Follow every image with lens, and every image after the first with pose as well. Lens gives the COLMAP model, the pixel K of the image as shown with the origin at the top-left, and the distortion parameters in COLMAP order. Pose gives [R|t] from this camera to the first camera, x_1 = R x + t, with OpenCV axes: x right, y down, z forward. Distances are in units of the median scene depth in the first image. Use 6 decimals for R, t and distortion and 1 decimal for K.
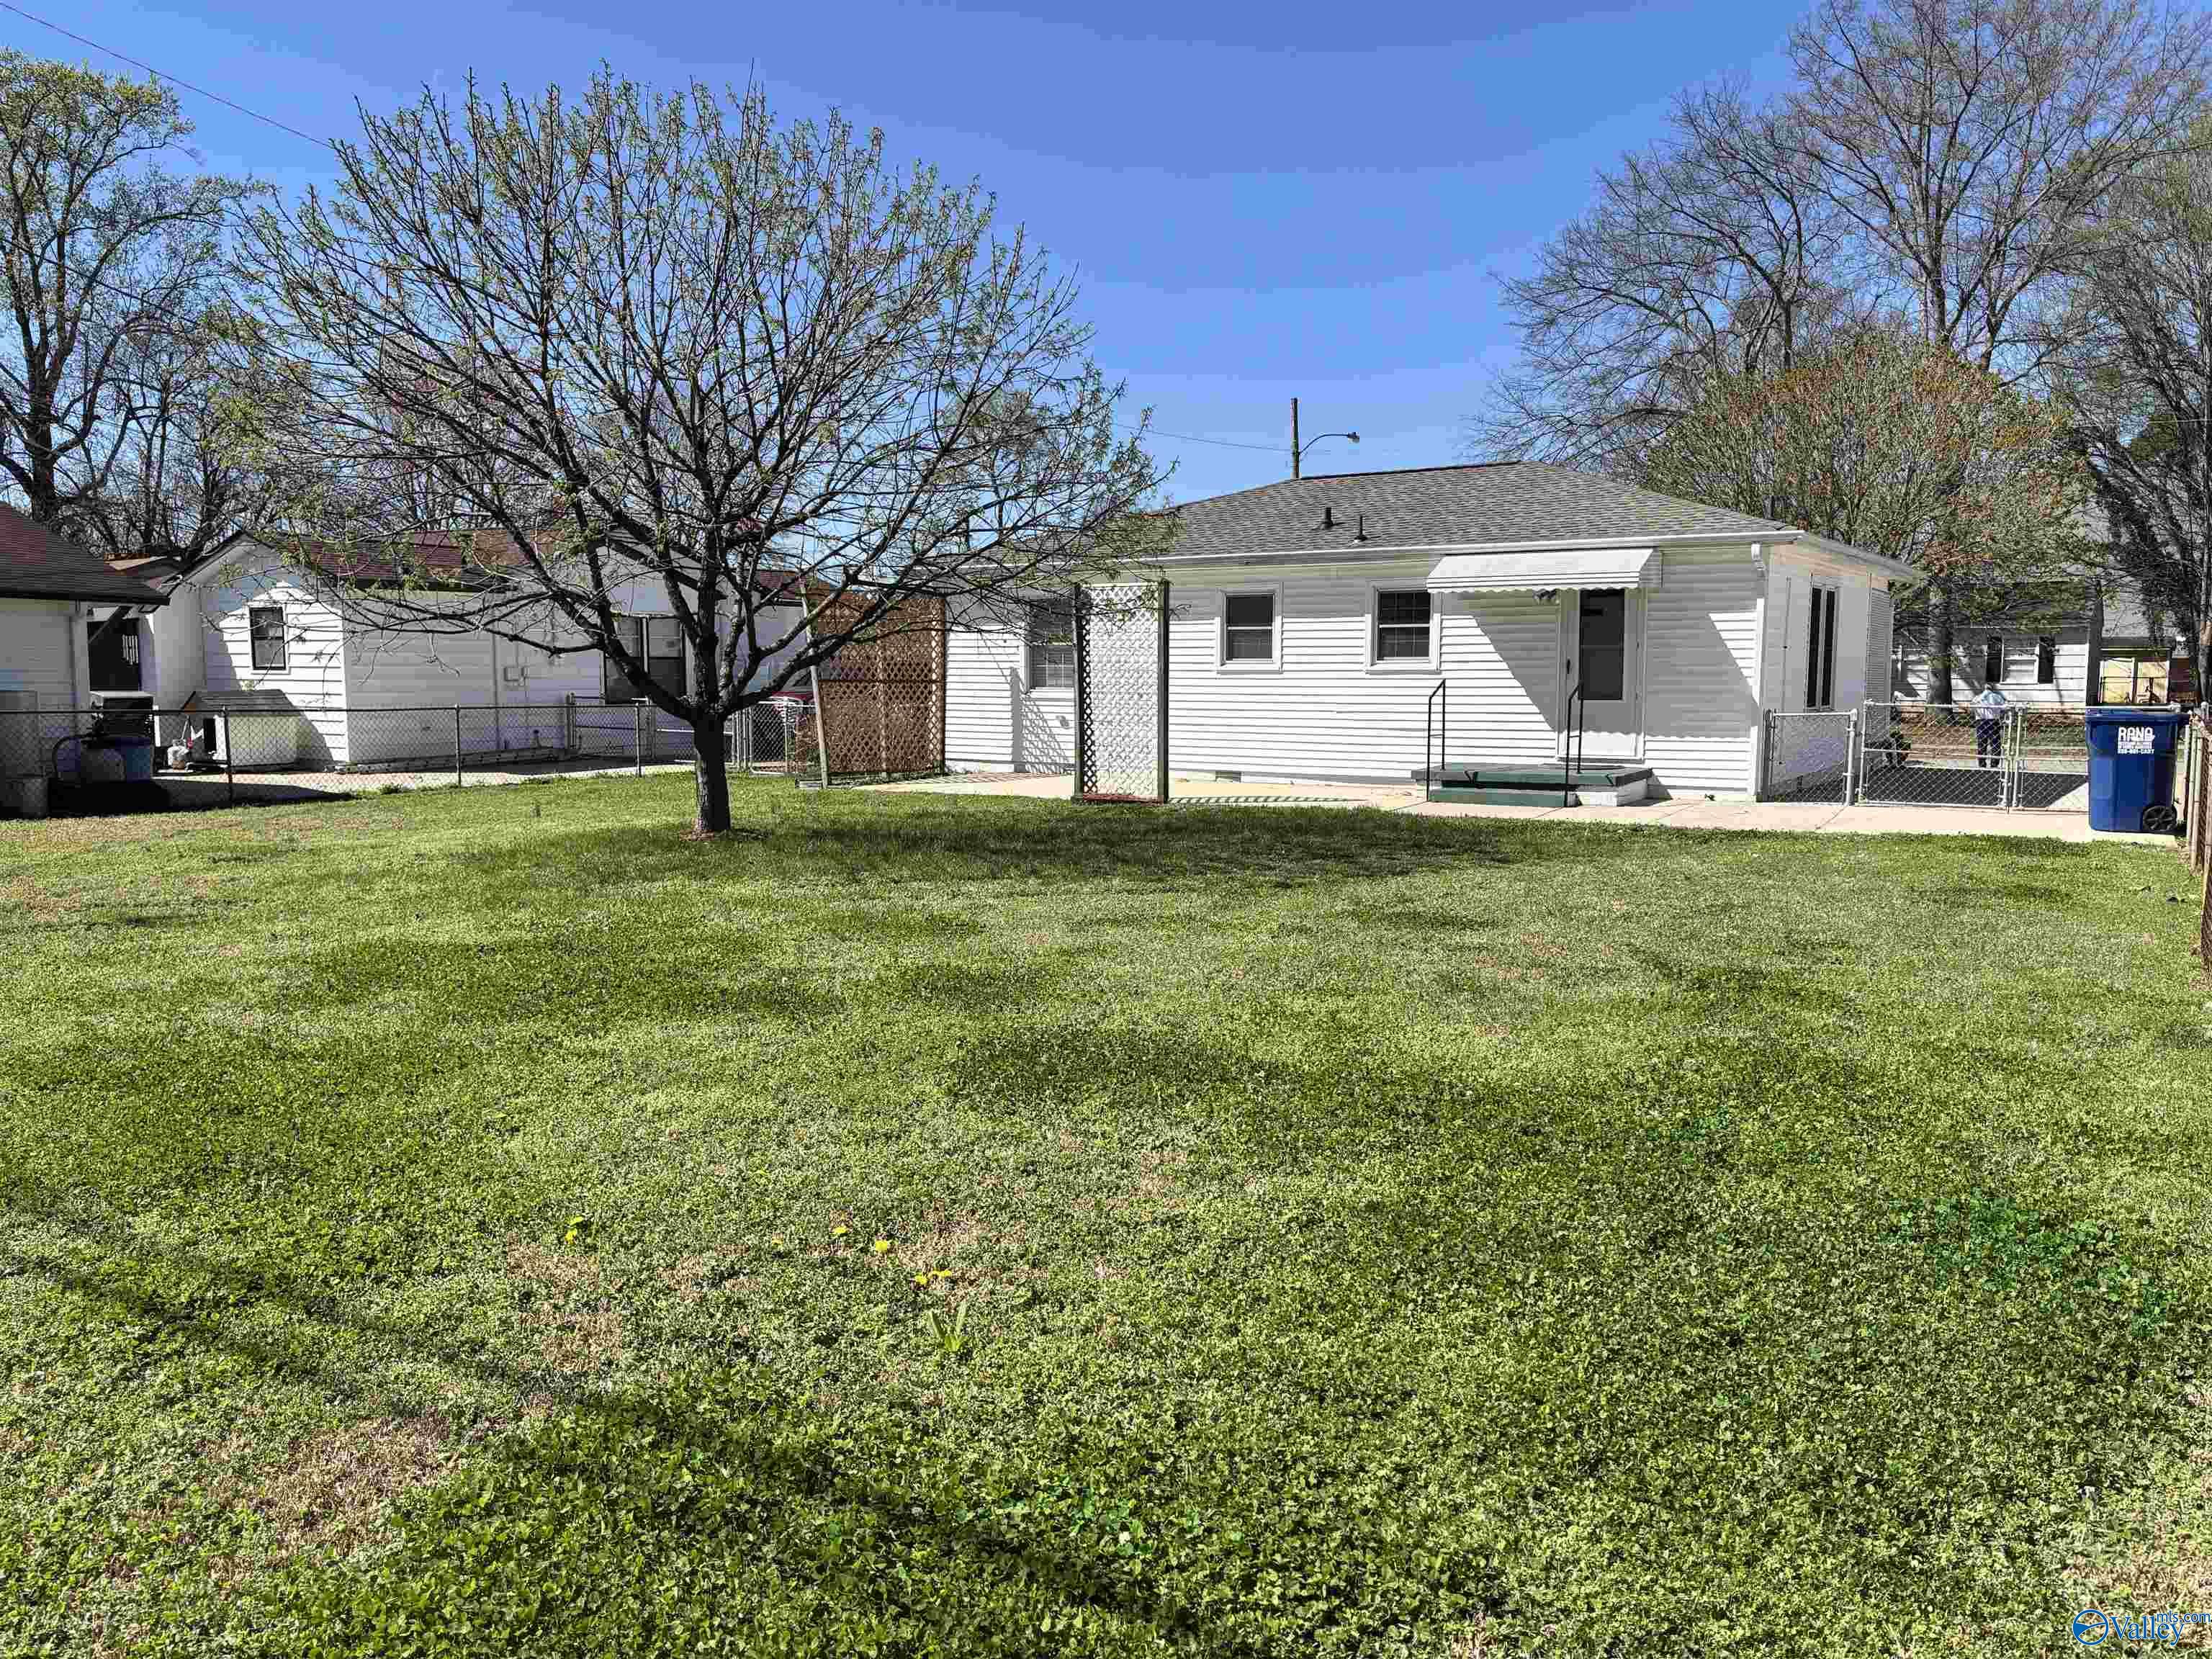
lens RADIAL K [[1668.1, 0, 1117.2], [0, 1668.1, 834.2], [0, 0, 1]] dist [0.055688, -0.063316]
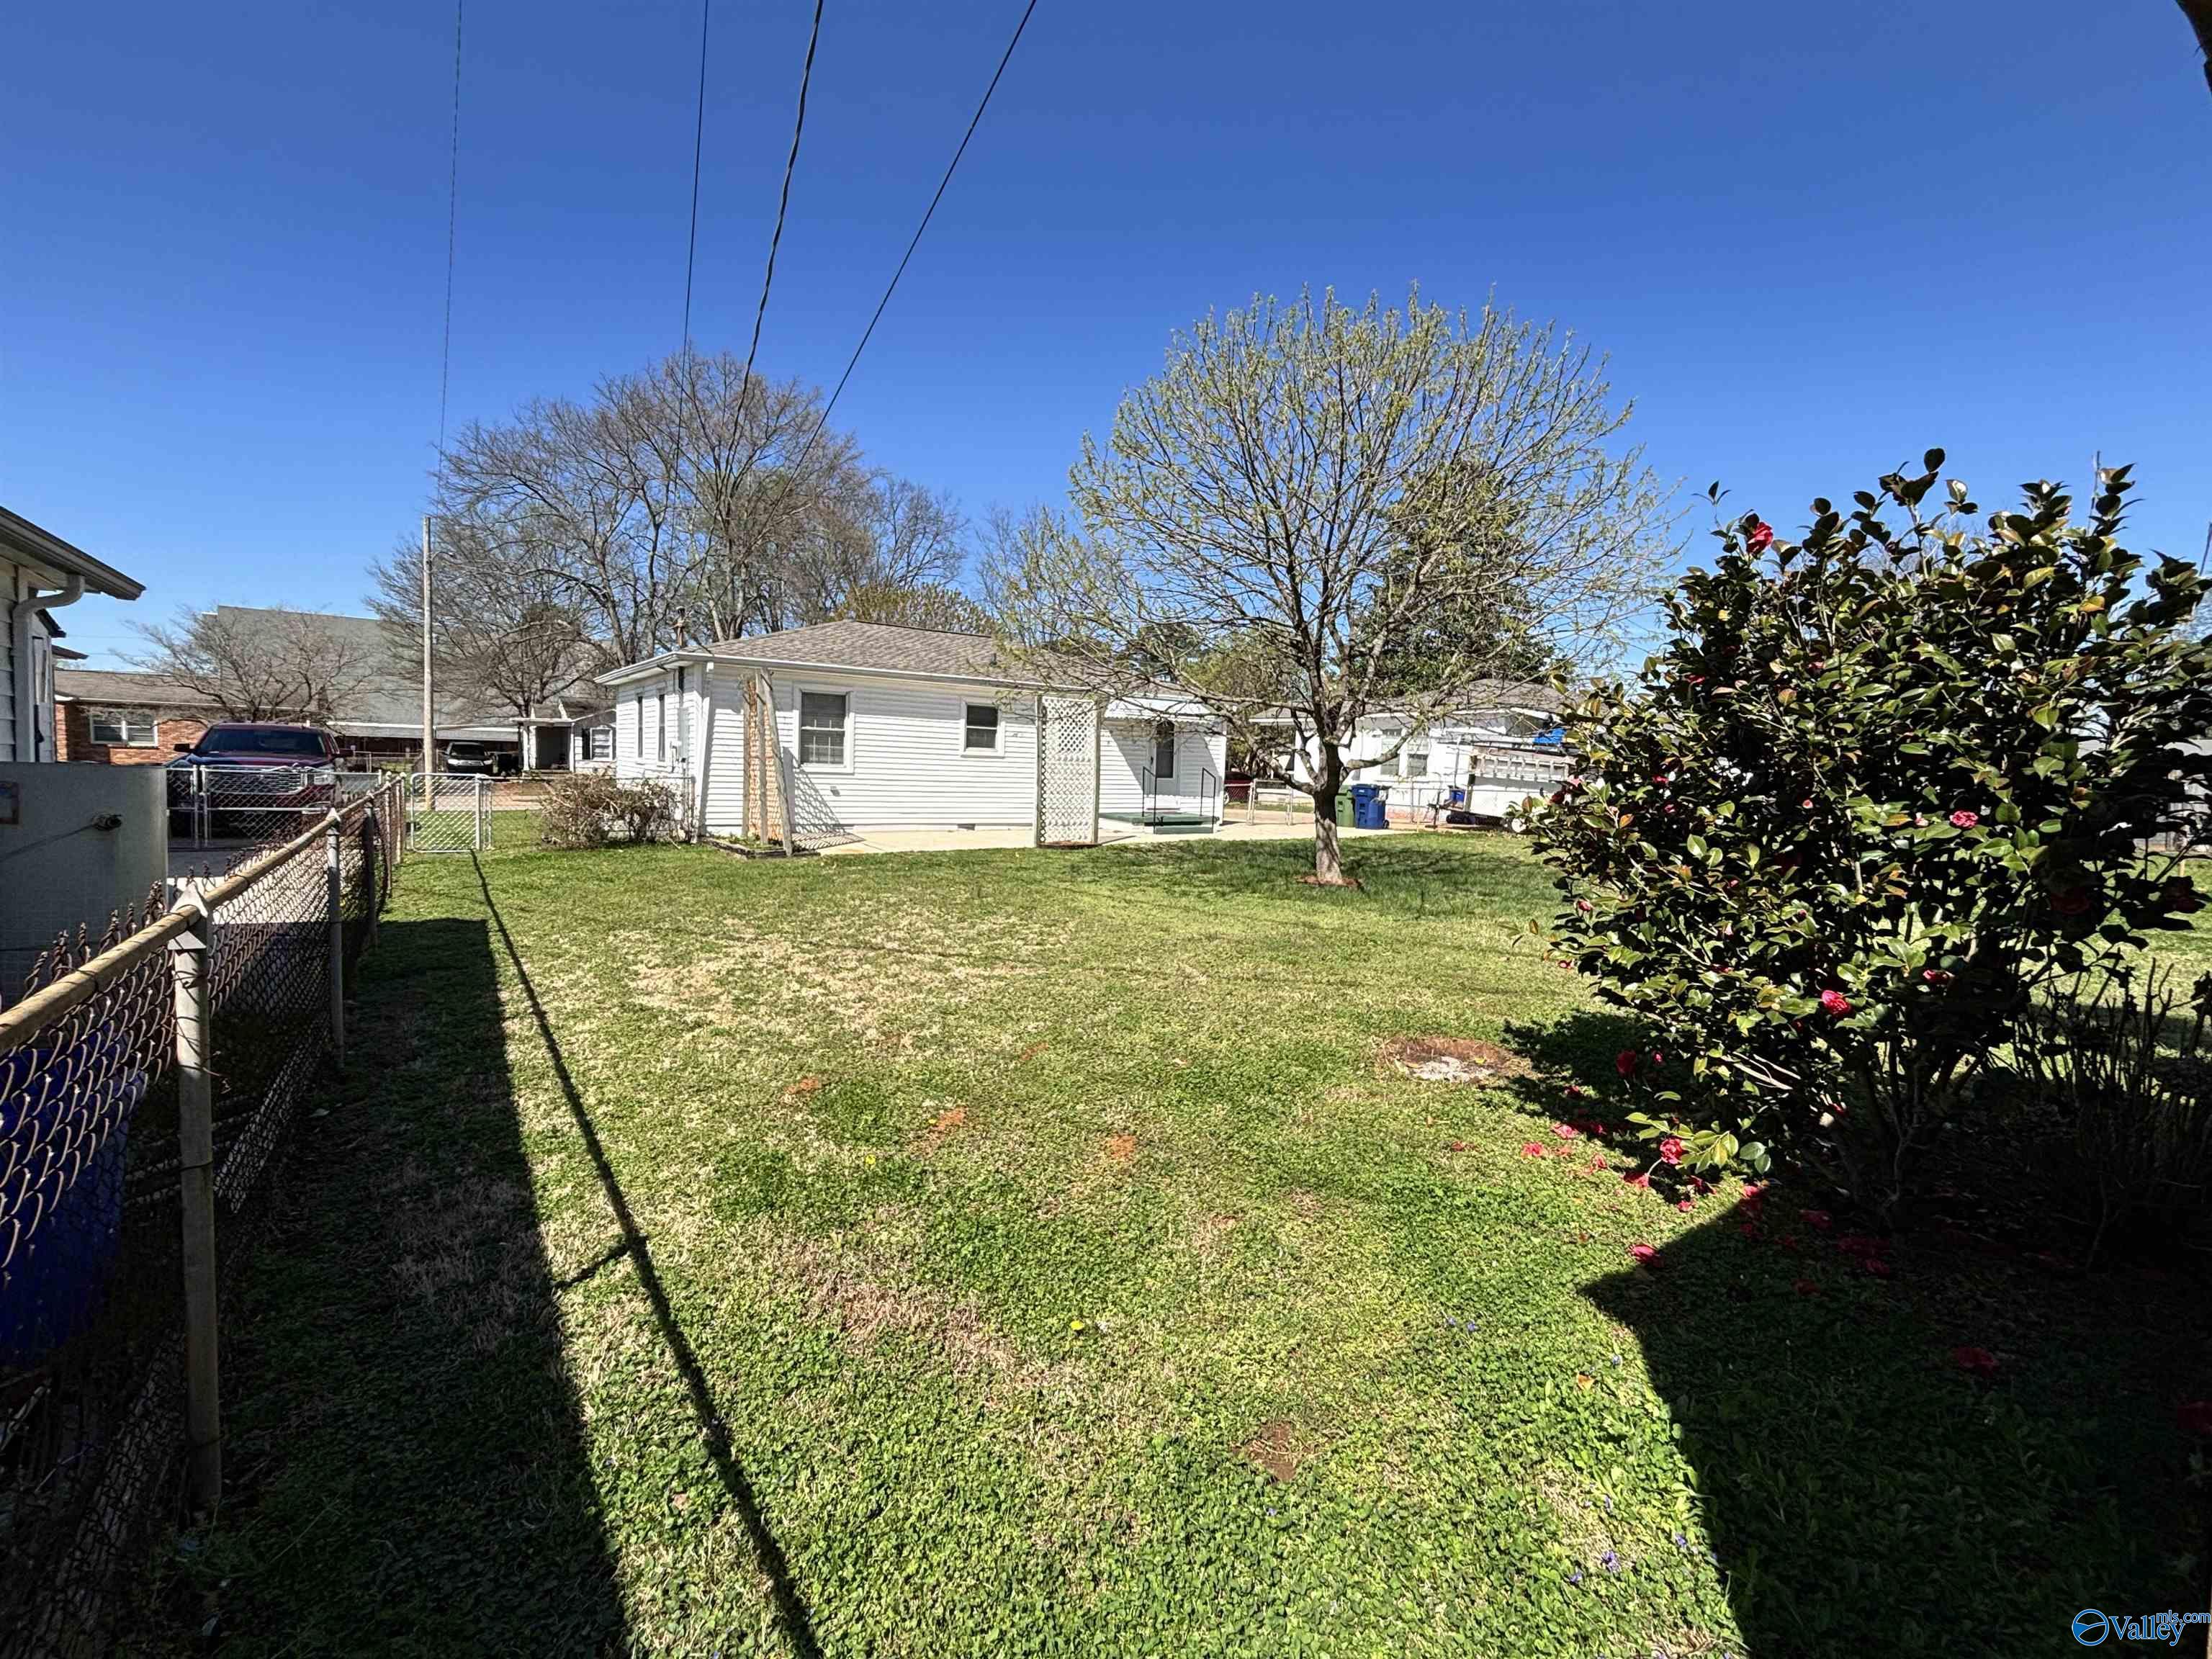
lens RADIAL K [[949.0, 0, 1109.6], [0, 949.0, 818.8], [0, 0, 1]] dist [0.000166, 0.000005]
pose [[0.372179, -0.042414, 0.927192, -1.168962], [0.058255, 0.998053, 0.022272, -0.092995], [-0.926331, 0.045724, 0.373925, 1.001321]]
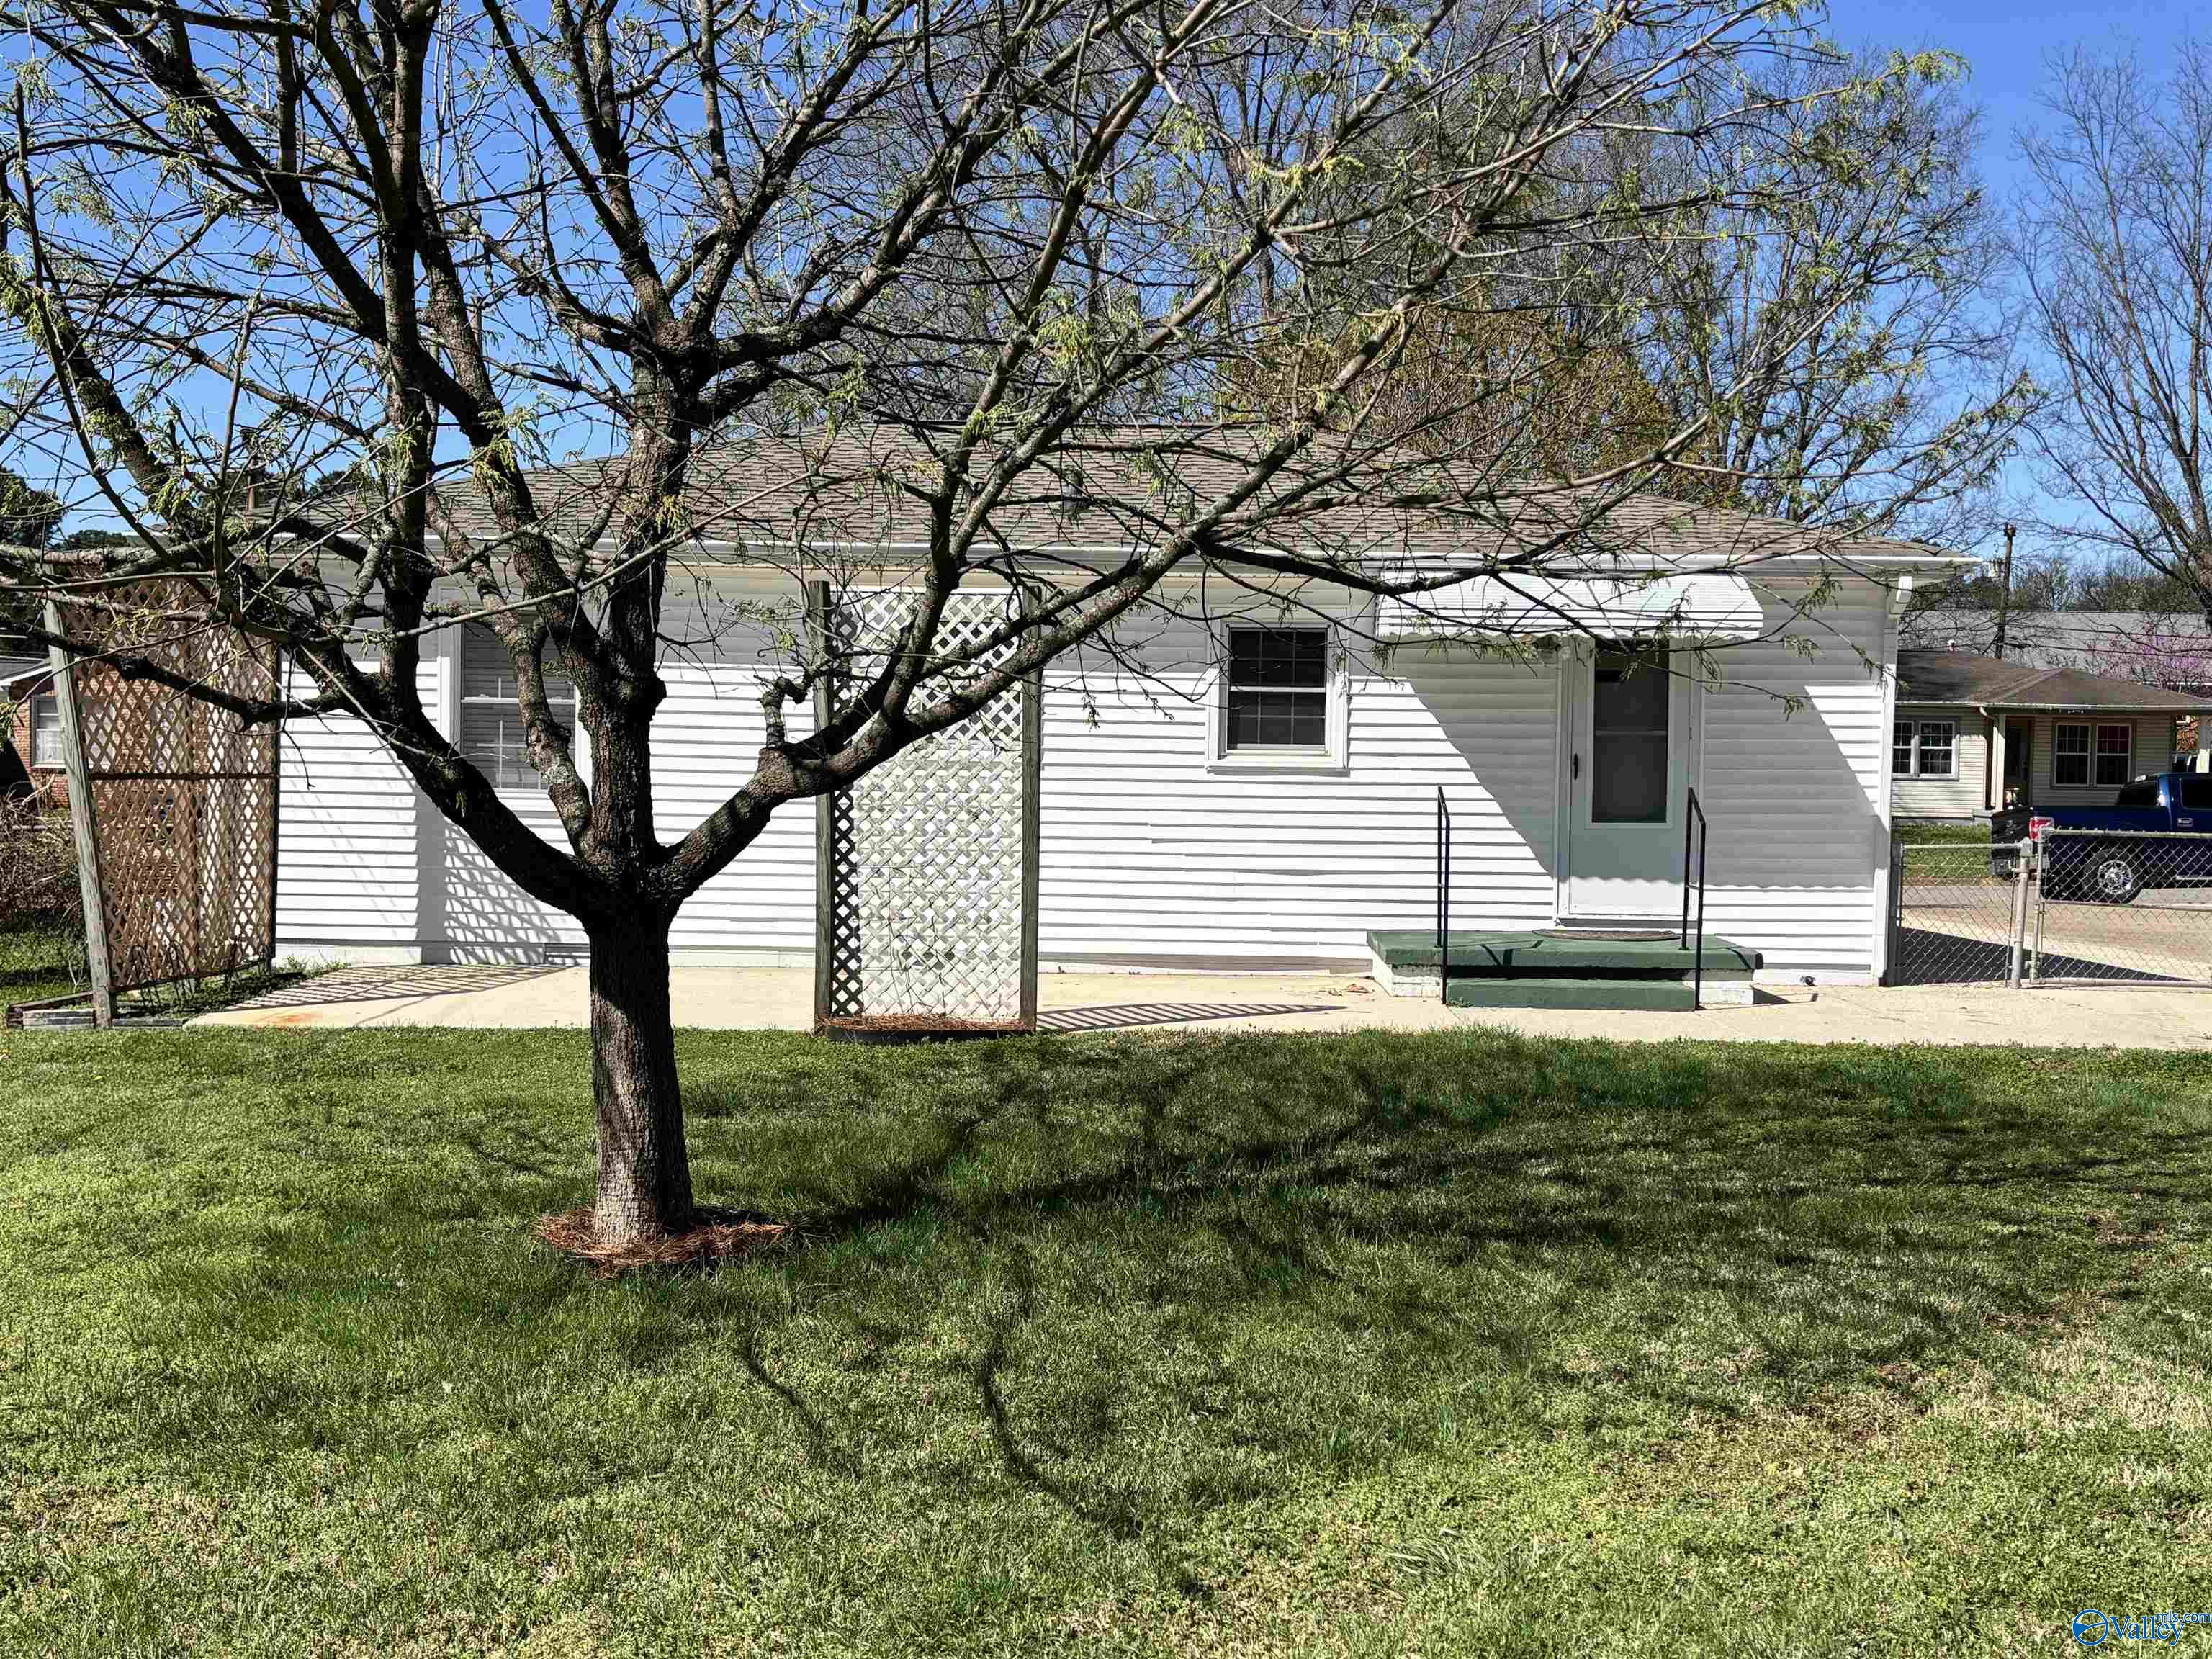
lens RADIAL K [[2292.8, 0, 1115.5], [0, 2292.8, 838.3], [0, 0, 1]] dist [0.080830, 0.000000]
pose [[0.851403, -0.006786, 0.524468, -0.517275], [0.037269, 0.998172, -0.047586, -0.072600], [-0.523186, 0.060061, 0.850099, 0.681650]]
